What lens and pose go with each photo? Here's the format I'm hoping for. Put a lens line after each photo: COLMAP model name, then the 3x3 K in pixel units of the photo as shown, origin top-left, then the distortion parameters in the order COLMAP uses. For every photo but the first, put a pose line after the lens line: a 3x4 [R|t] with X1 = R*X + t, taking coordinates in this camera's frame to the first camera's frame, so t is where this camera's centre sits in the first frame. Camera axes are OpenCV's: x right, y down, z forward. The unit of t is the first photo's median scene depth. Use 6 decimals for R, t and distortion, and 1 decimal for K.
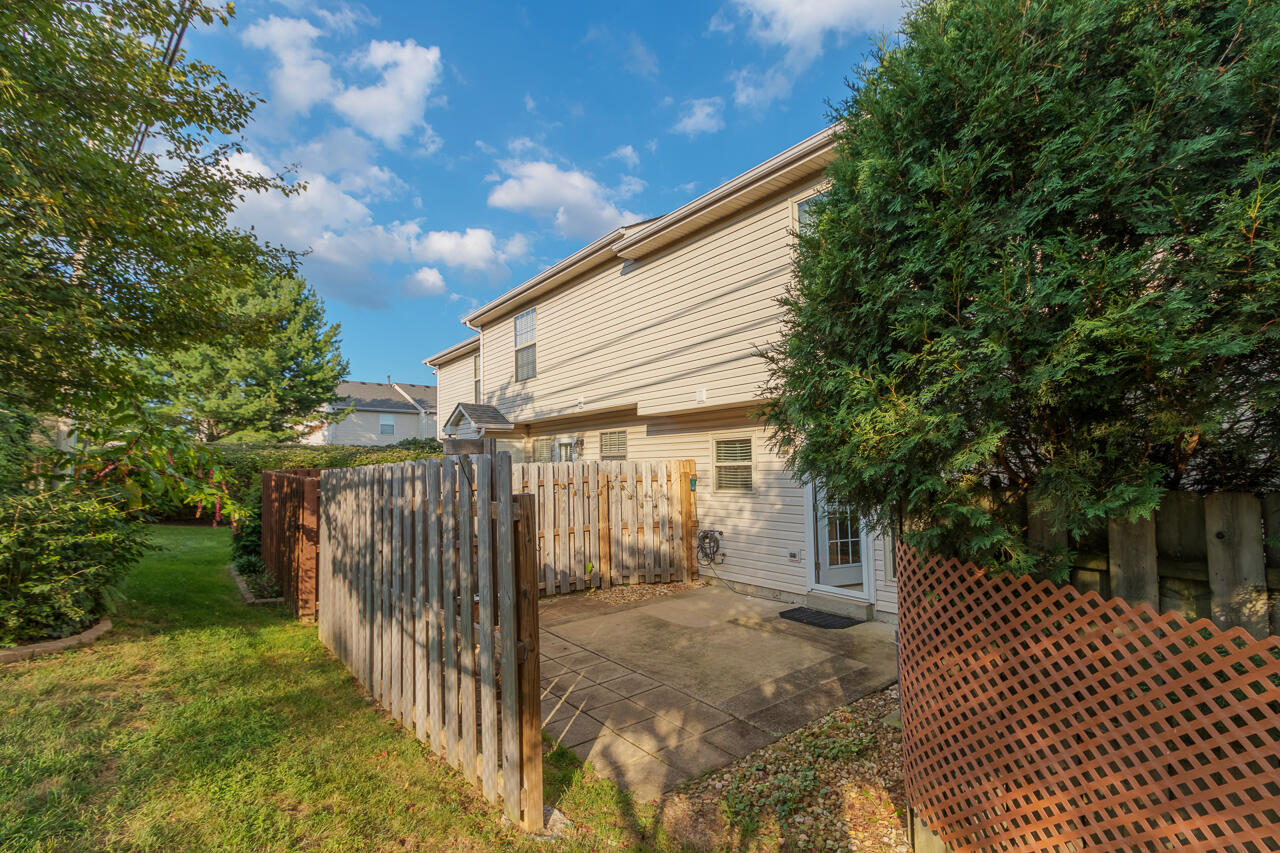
lens RADIAL K [[581.7, 0, 632.5], [0, 581.7, 435.1], [0, 0, 1]] dist [0.000703, -0.000618]
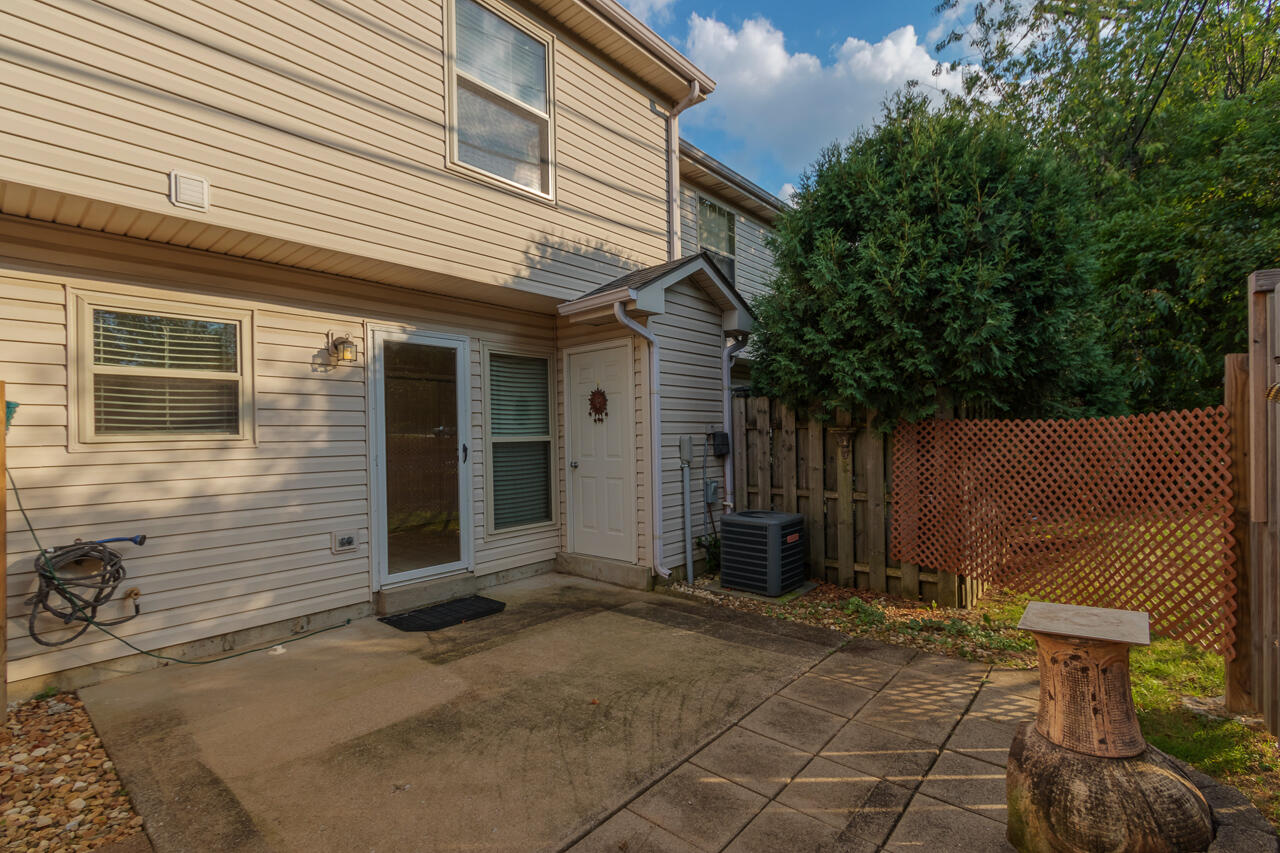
lens RADIAL K [[583.6, 0, 628.8], [0, 583.6, 433.9], [0, 0, 1]] dist [-0.001950, -0.000407]
pose [[-0.201467, 0.026277, 0.979143, -0.306132], [-0.025212, 0.999170, -0.032002, 0.095773], [-0.979171, -0.031134, -0.200638, 0.729363]]
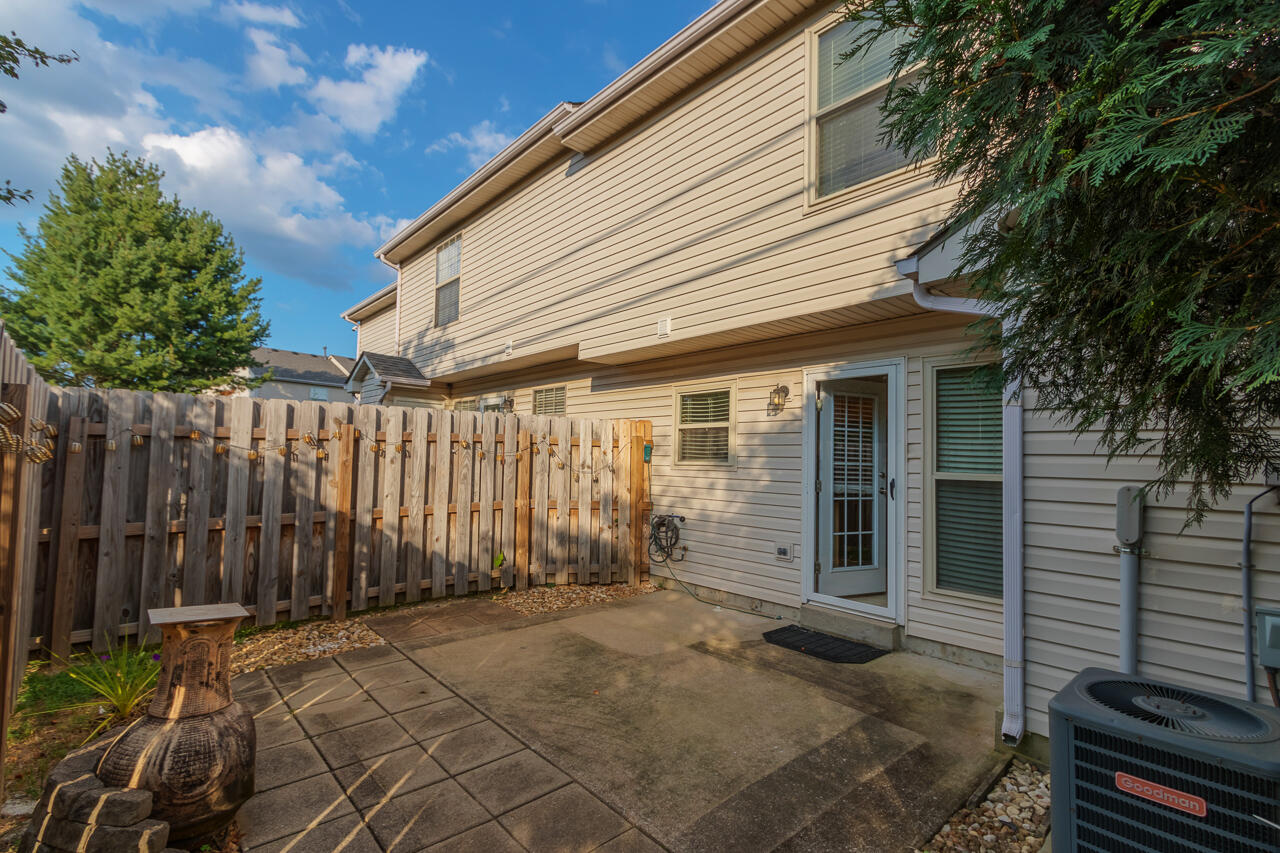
lens RADIAL K [[581.7, 0, 632.5], [0, 581.7, 435.1], [0, 0, 1]] dist [0.000703, -0.000618]
pose [[0.996441, 0.045899, 0.070706, 0.031240], [-0.046329, 0.998916, 0.004449, 0.060269], [-0.070426, -0.007709, 0.997487, 0.262899]]
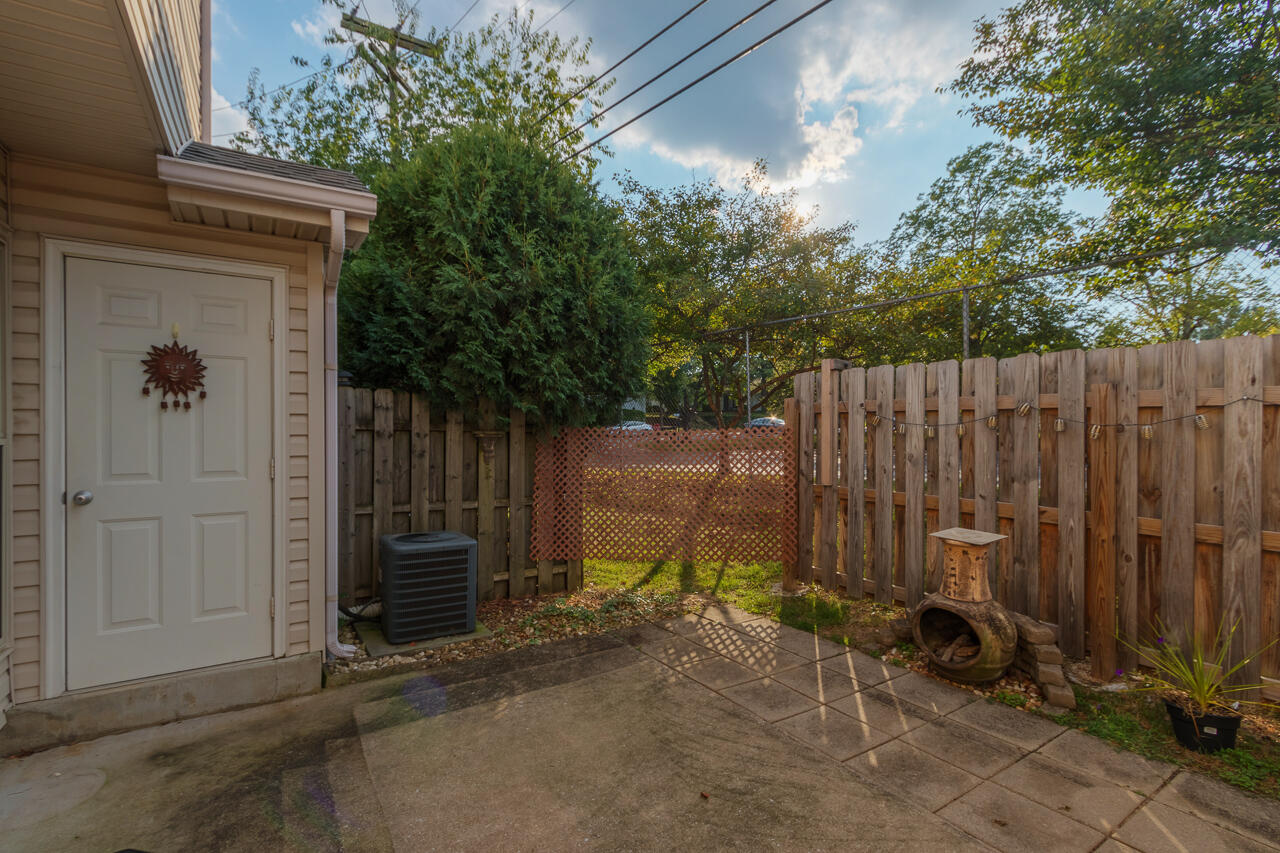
lens RADIAL K [[581.7, 0, 632.5], [0, 581.7, 435.1], [0, 0, 1]] dist [0.000703, -0.000618]
pose [[-0.996855, 0.020381, 0.076587, 0.052037], [0.016602, 0.998628, -0.049660, 0.098313], [-0.077494, -0.048232, -0.995825, 0.940669]]
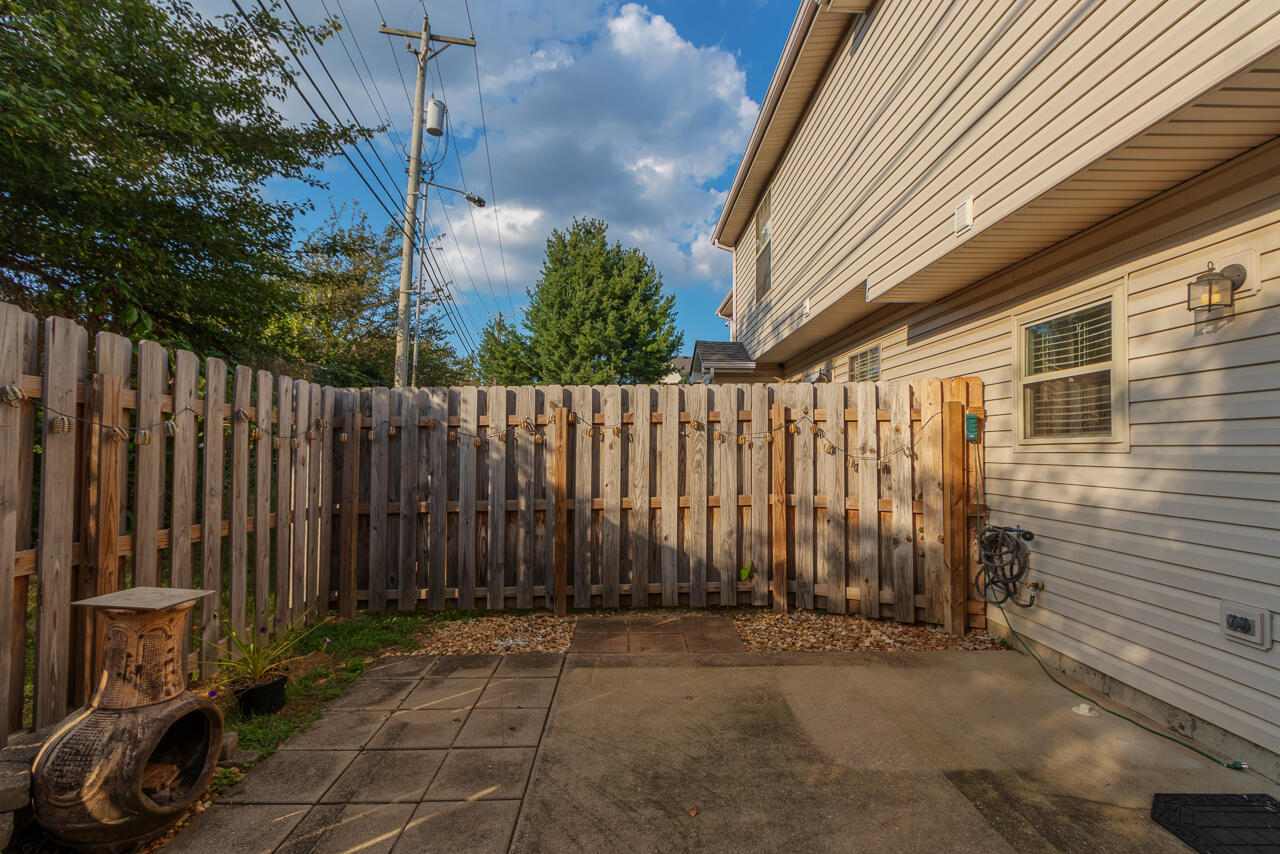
lens RADIAL K [[588.8, 0, 630.9], [0, 588.8, 433.6], [0, 0, 1]] dist [0.000872, 0.000351]
pose [[0.801220, 0.008594, -0.598308, 0.171759], [0.008977, 0.999612, 0.026379, 0.075799], [0.598303, -0.026507, 0.800832, 0.459232]]
